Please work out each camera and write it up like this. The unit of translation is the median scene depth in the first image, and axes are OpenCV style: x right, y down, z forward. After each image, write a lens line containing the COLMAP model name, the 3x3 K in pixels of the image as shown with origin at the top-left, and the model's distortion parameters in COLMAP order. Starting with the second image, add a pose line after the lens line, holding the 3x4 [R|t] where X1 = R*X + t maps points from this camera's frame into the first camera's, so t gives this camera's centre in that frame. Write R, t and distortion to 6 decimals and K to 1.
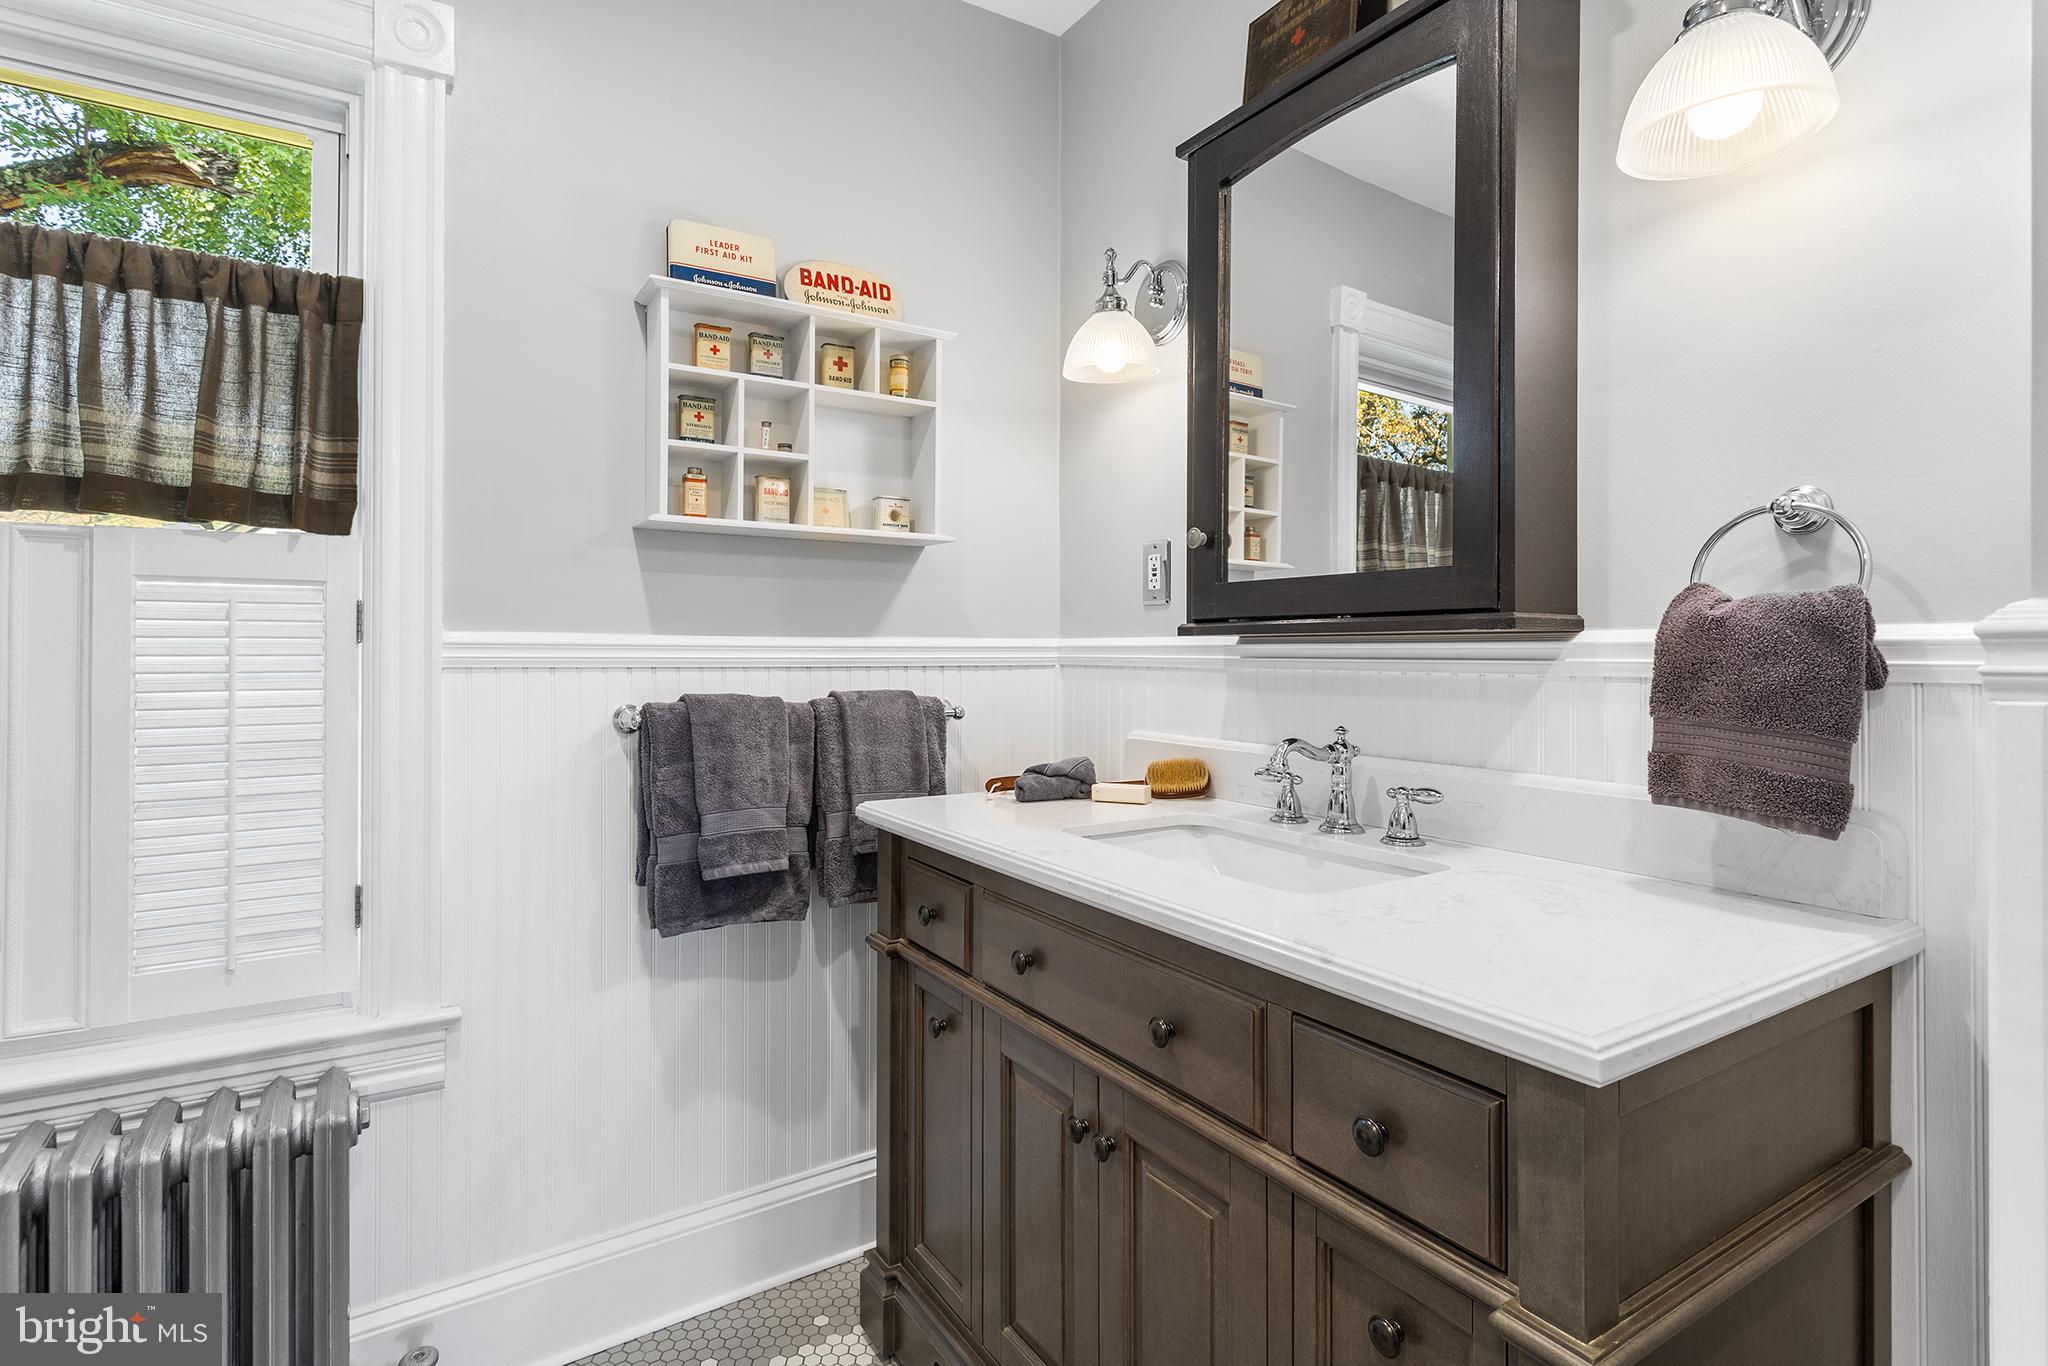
lens RADIAL K [[995.0, 0, 988.8], [0, 995.0, 645.9], [0, 0, 1]] dist [0.001069, 0.001612]
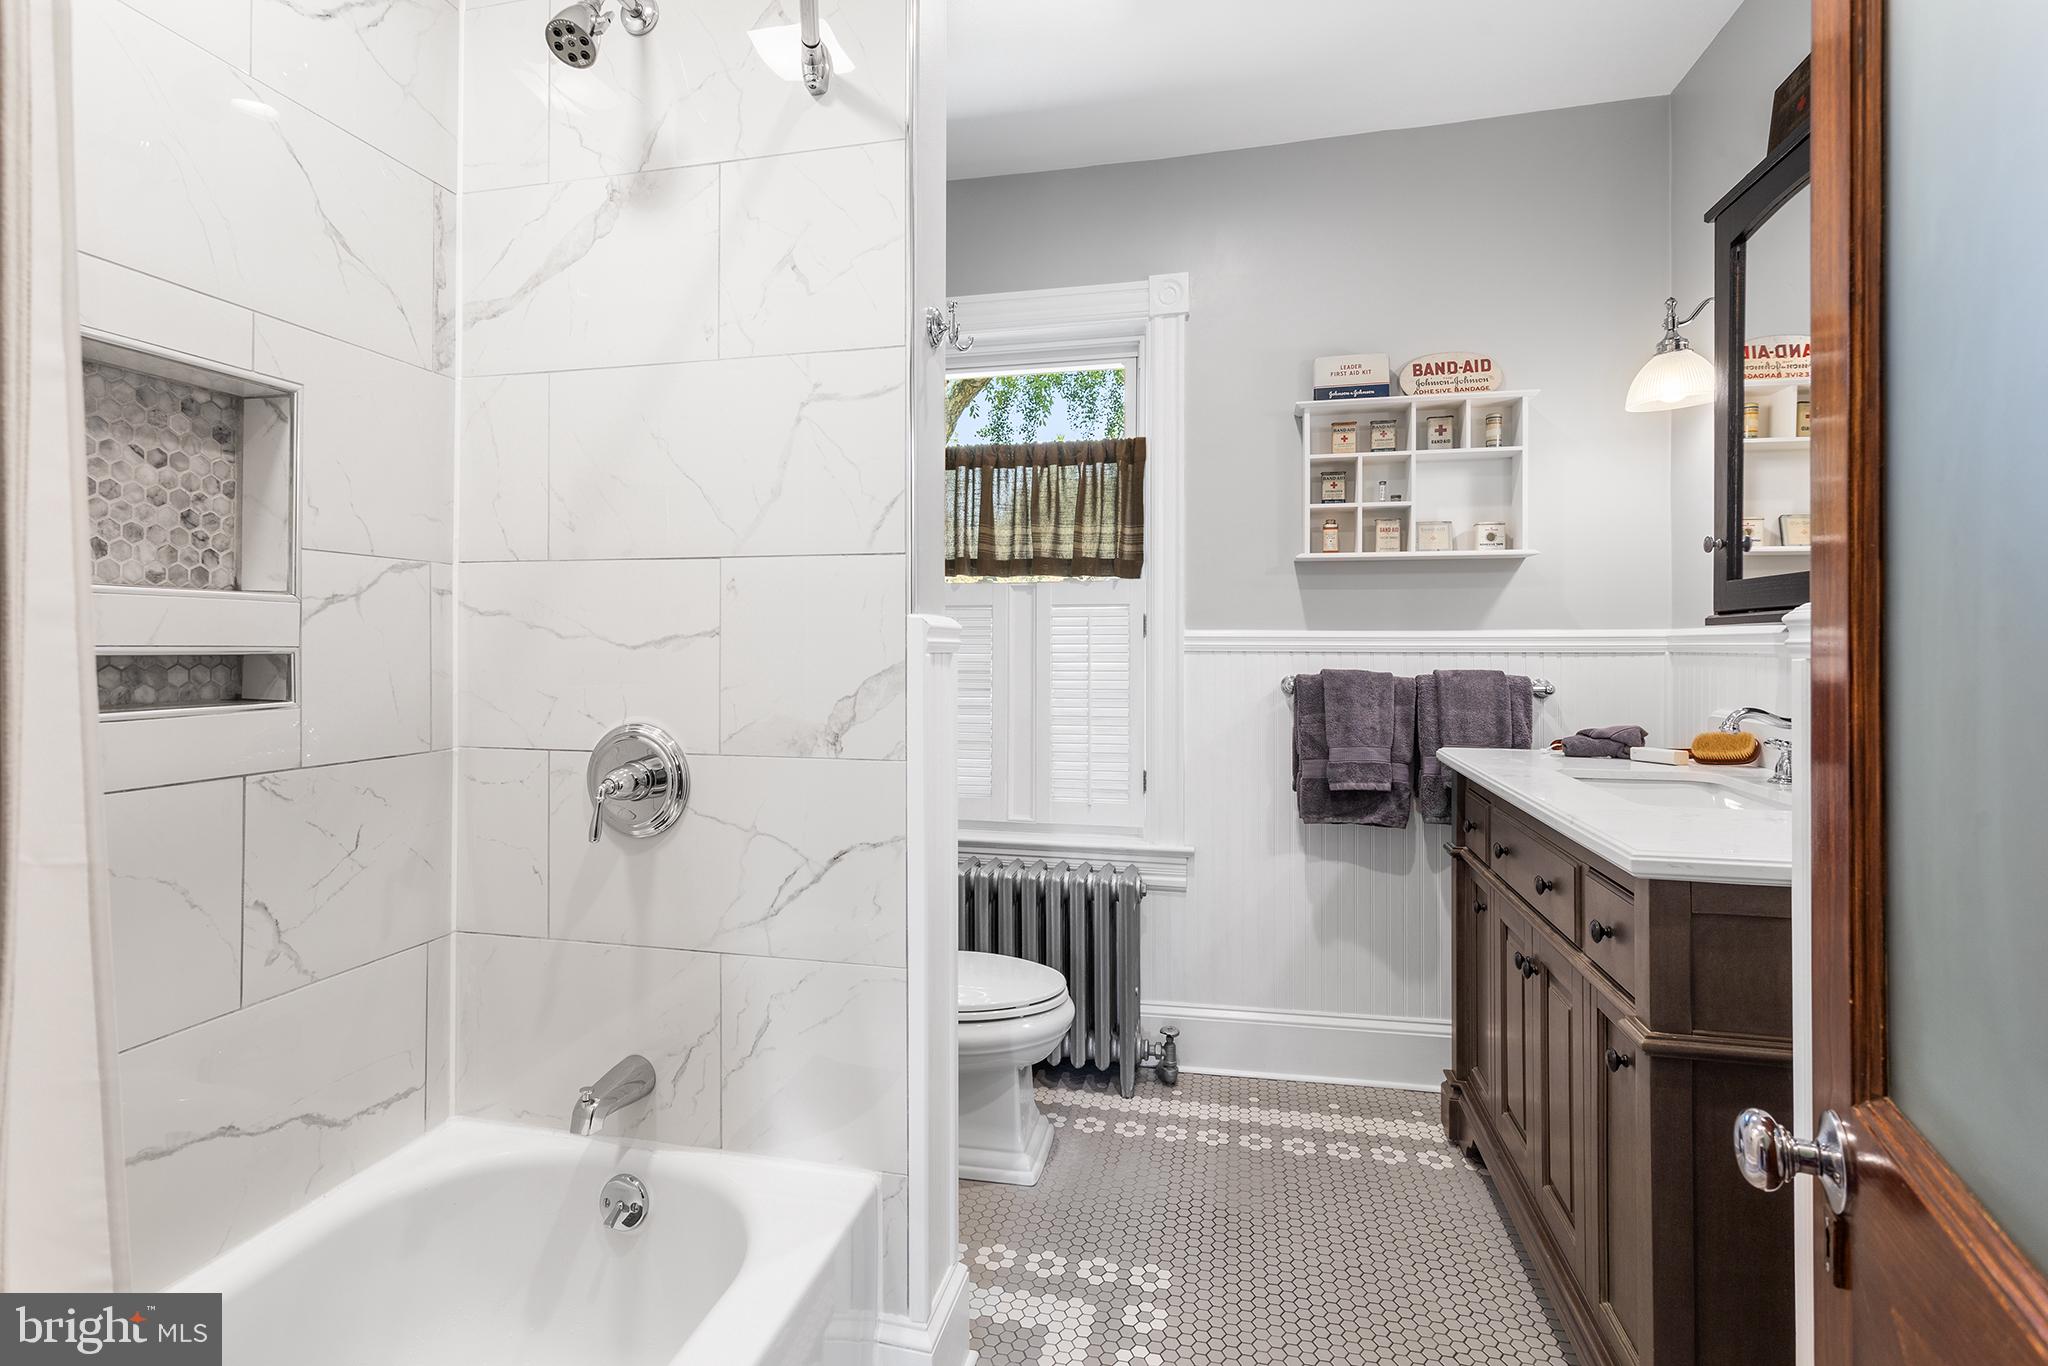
lens RADIAL K [[995.0, 0, 1023.0], [0, 995.0, 641.8], [0, 0, 1]] dist [0.001069, 0.001612]
pose [[0.720291, -0.004473, -0.693657, 0.446065], [0.003510, 0.999990, -0.002803, 0.009722], [0.693663, -0.000416, 0.720300, -0.441721]]
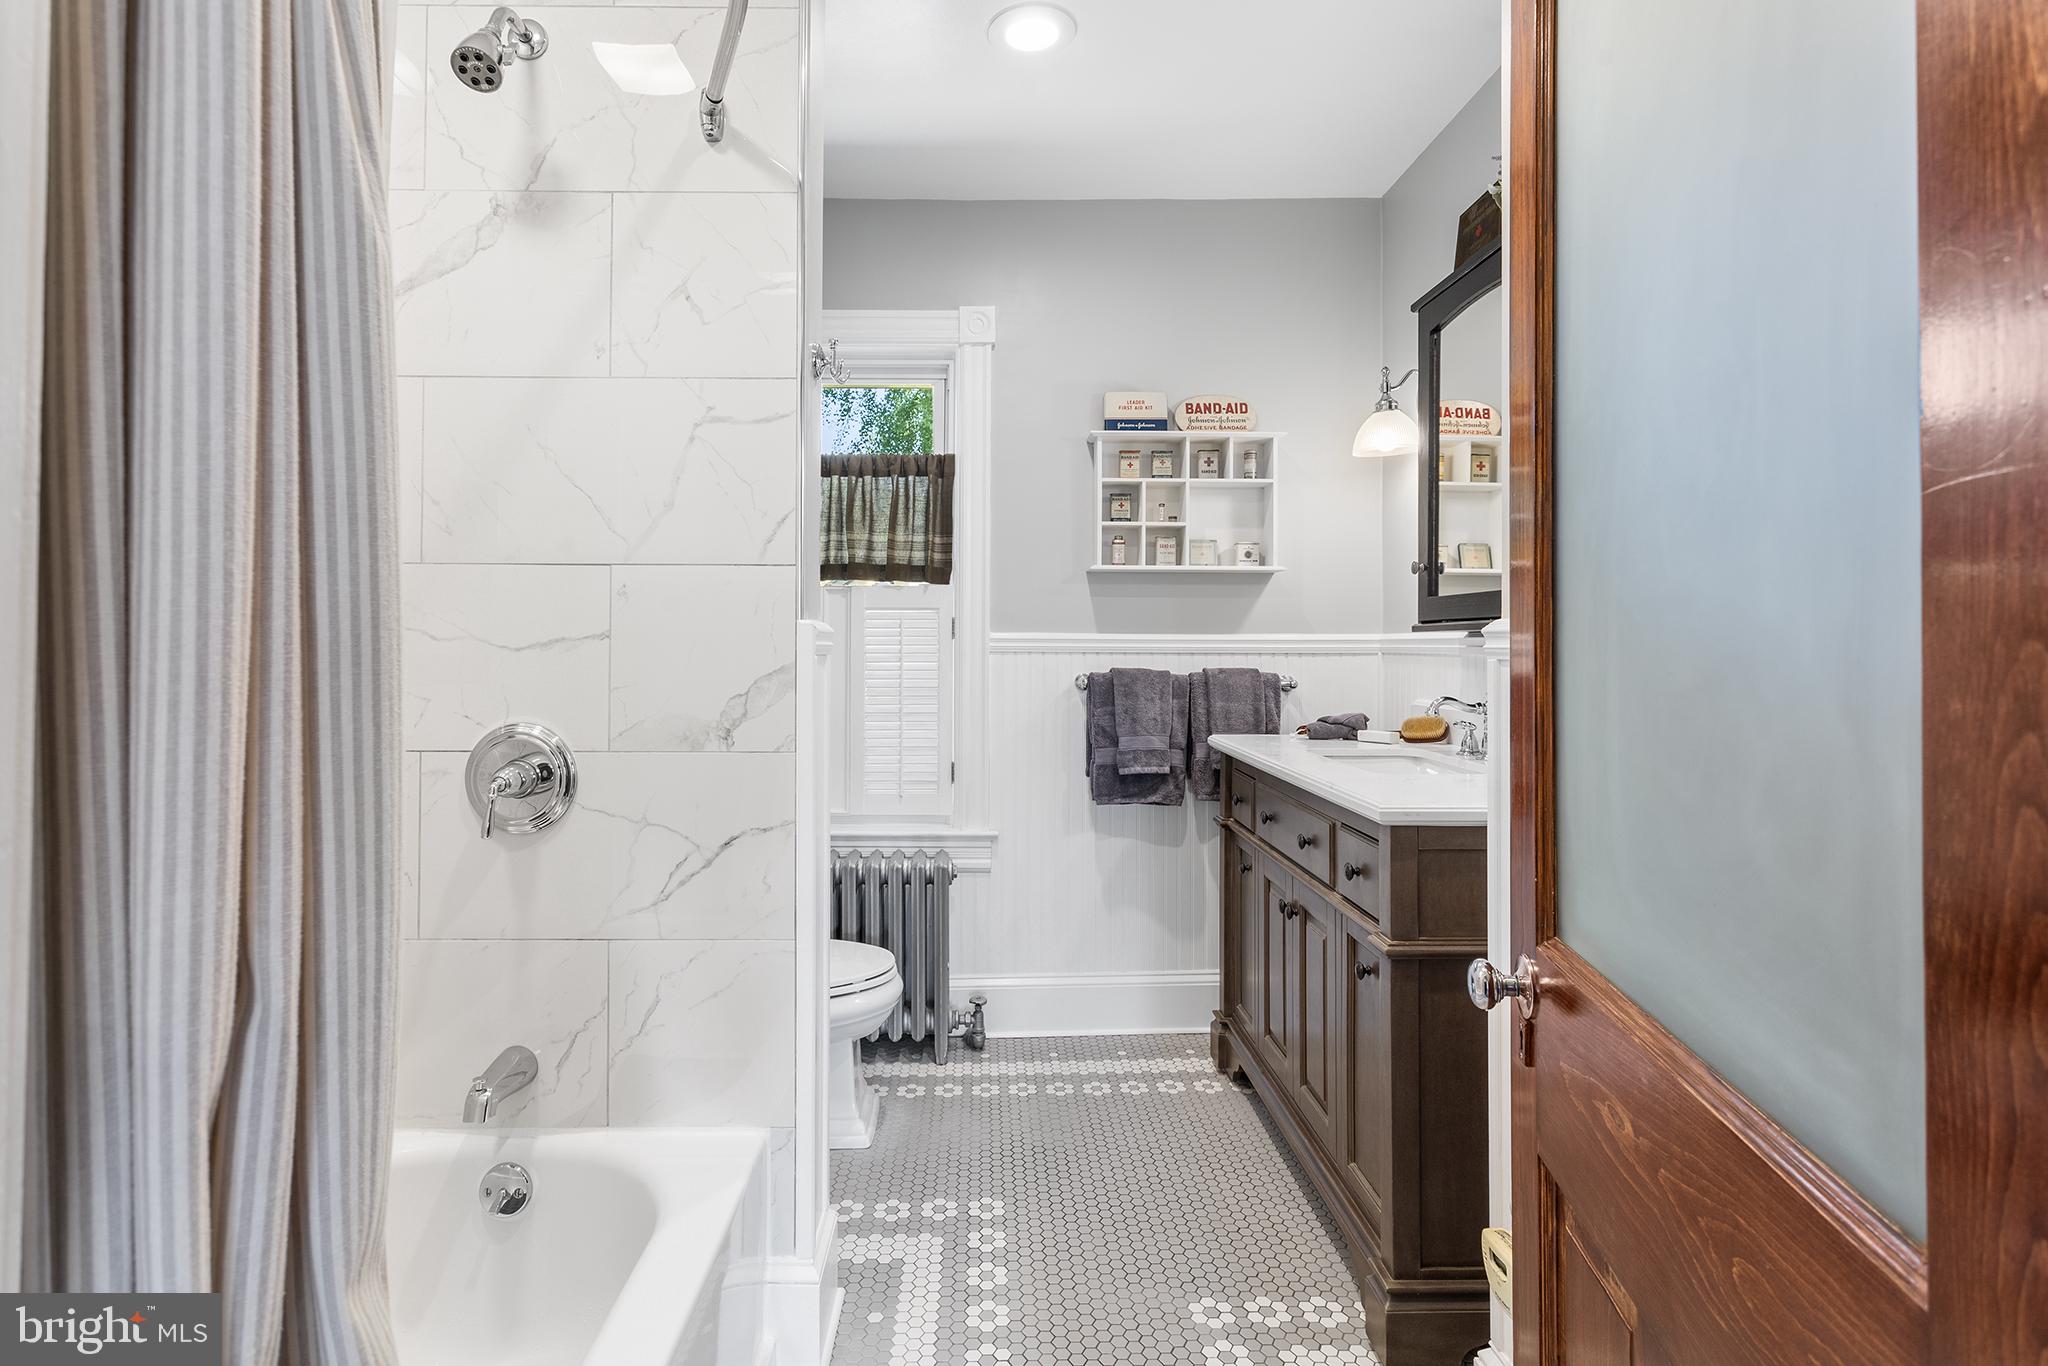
lens RADIAL K [[995.0, 0, 1024.9], [0, 995.0, 634.3], [0, 0, 1]] dist [0.001069, 0.001612]
pose [[0.870409, -0.005404, -0.492300, 0.437128], [0.001299, 0.999961, -0.008680, 0.005434], [0.492327, 0.006916, 0.870383, -0.611710]]
